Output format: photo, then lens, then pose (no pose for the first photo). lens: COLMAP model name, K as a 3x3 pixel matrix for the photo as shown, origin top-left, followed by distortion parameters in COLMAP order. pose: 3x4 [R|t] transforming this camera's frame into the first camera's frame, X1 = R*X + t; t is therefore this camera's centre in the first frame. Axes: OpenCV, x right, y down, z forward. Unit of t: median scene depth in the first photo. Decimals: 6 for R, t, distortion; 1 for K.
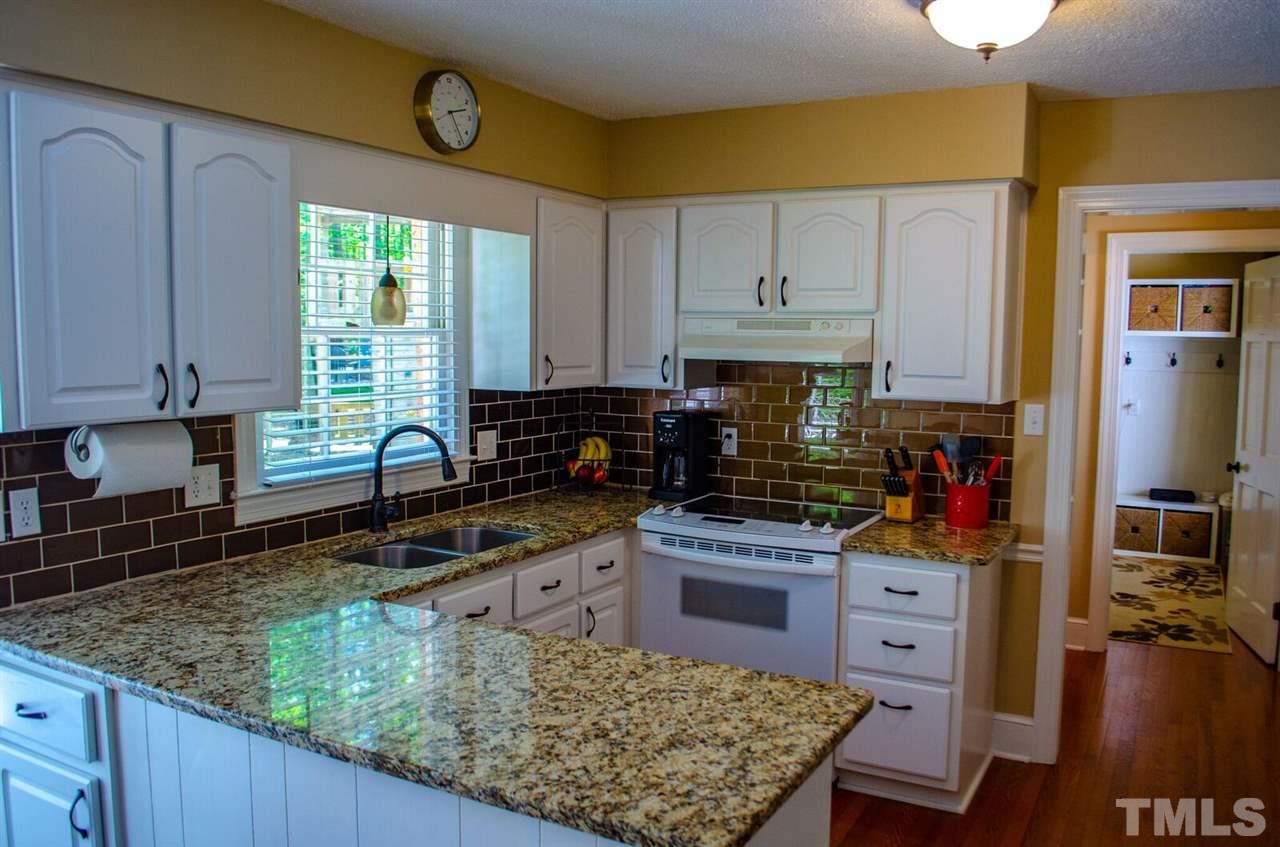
lens RADIAL K [[1014.6, 0, 642.9], [0, 1014.6, 428.4], [0, 0, 1]] dist [-0.071736, -0.007535]
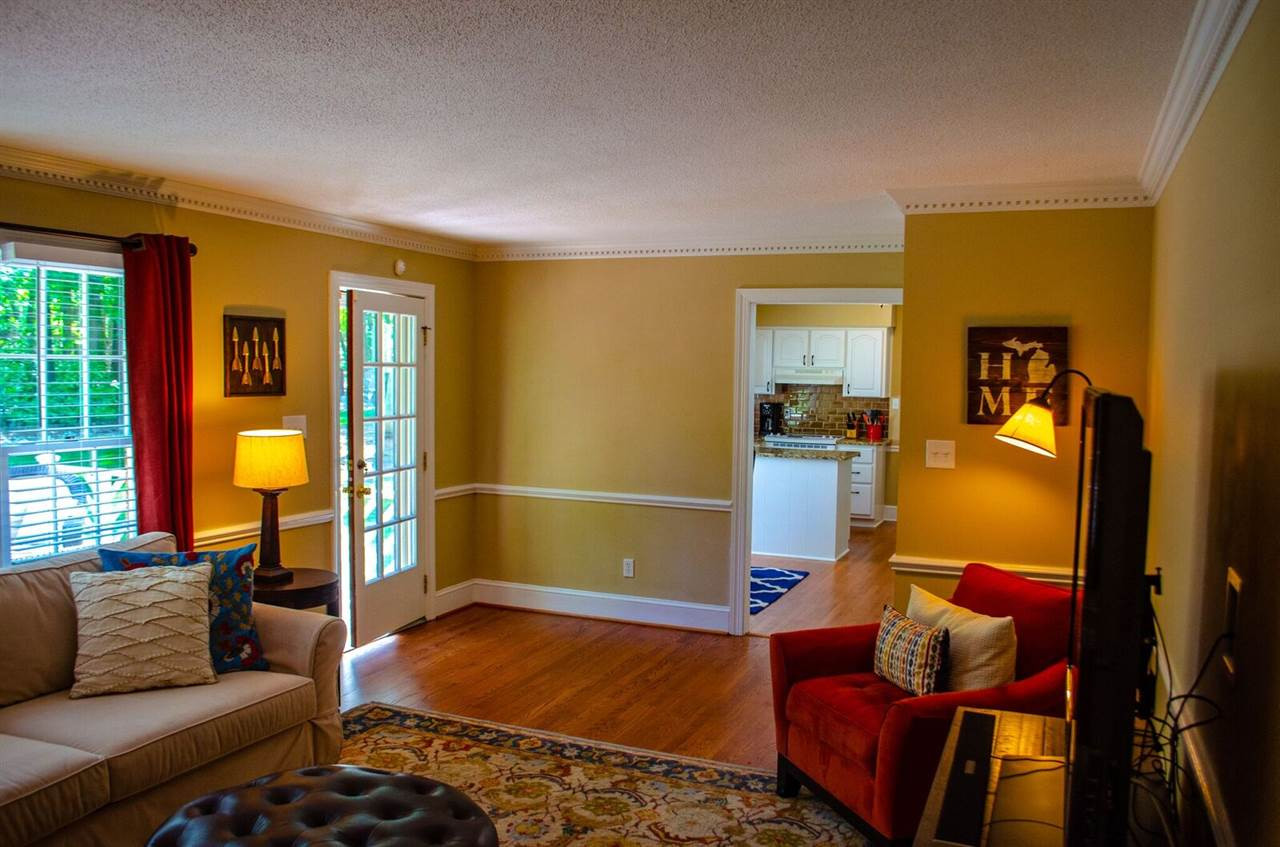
lens RADIAL K [[1014.6, 0, 639.7], [0, 1014.6, 423.5], [0, 0, 1]] dist [-0.071736, -0.007535]
pose [[0.994670, -0.001266, 0.103103, -0.716617], [0.004632, 0.999464, -0.032414, 0.152508], [-0.103007, 0.032719, 0.994142, -2.016536]]
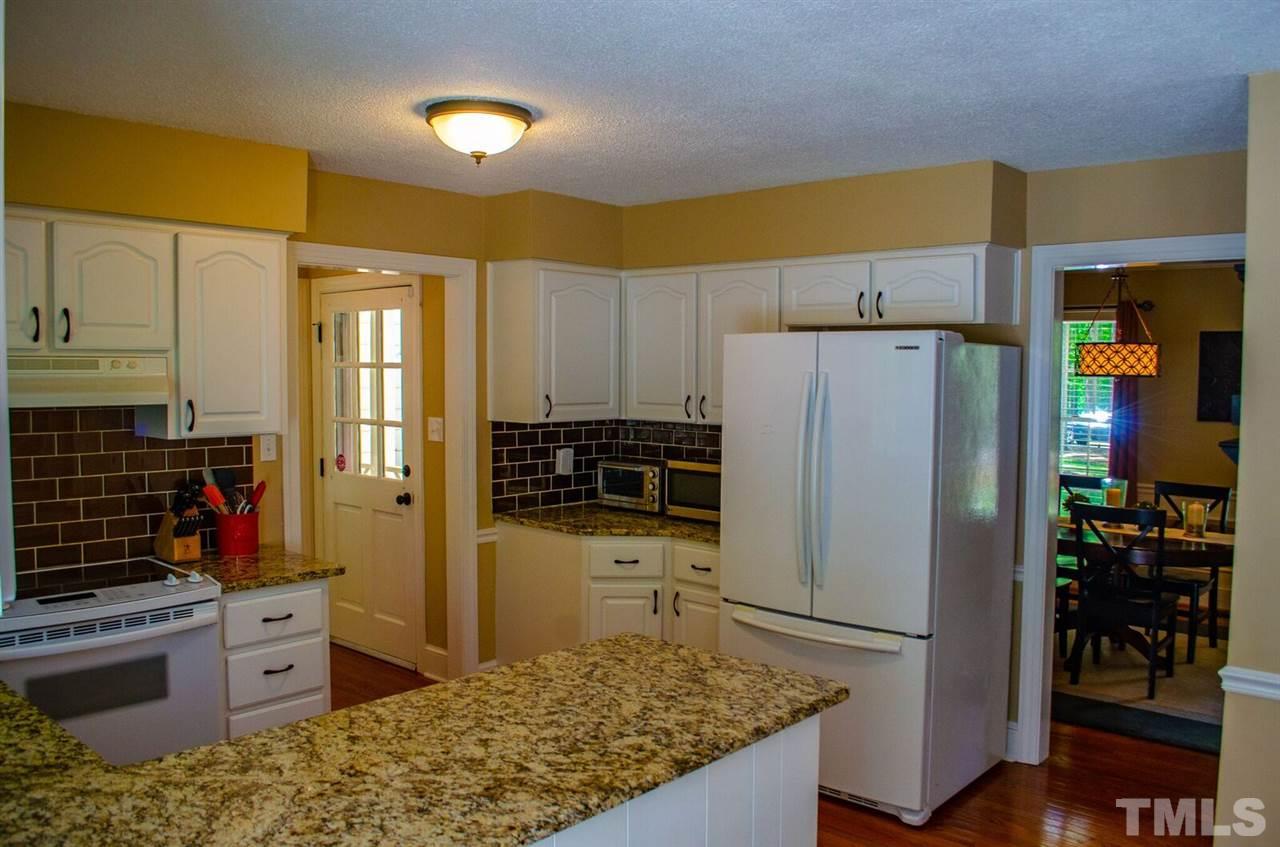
lens RADIAL K [[1014.6, 0, 682.7], [0, 1014.6, 433.7], [0, 0, 1]] dist [-0.071736, -0.007535]
pose [[0.200371, -0.072172, 0.977058, -0.625915], [0.083092, 0.994942, 0.056453, -0.050143], [-0.976190, 0.069874, 0.205354, 0.341148]]
